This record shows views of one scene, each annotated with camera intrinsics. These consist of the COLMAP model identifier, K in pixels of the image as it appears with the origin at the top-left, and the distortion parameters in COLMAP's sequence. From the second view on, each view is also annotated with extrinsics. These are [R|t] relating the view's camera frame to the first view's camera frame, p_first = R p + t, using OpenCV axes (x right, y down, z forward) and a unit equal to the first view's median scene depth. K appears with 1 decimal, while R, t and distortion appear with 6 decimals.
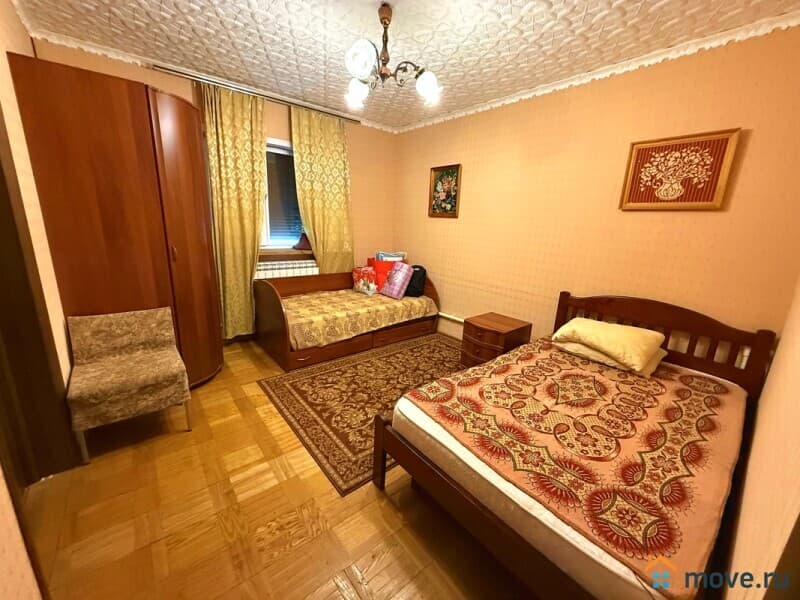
lens RADIAL K [[333.8, 0, 400.0], [0, 333.8, 300.0], [0, 0, 1]] dist [-0.002906, 0.000092]
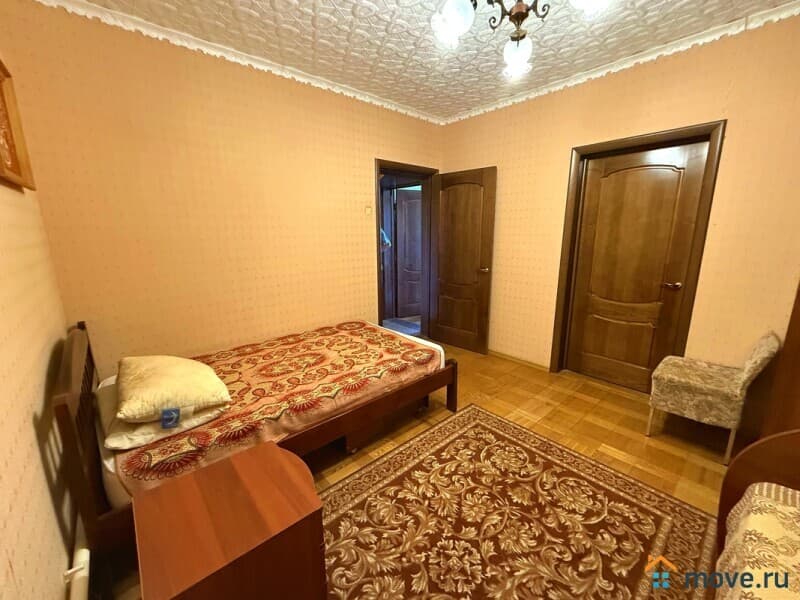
lens RADIAL K [[333.8, 0, 400.0], [0, 333.8, 300.0], [0, 0, 1]] dist [-0.002906, 0.000092]
pose [[-0.998749, -0.030512, -0.039620, 0.215481], [-0.044548, 0.902824, 0.427697, -0.449216], [0.022720, 0.428927, -0.903053, 1.969748]]
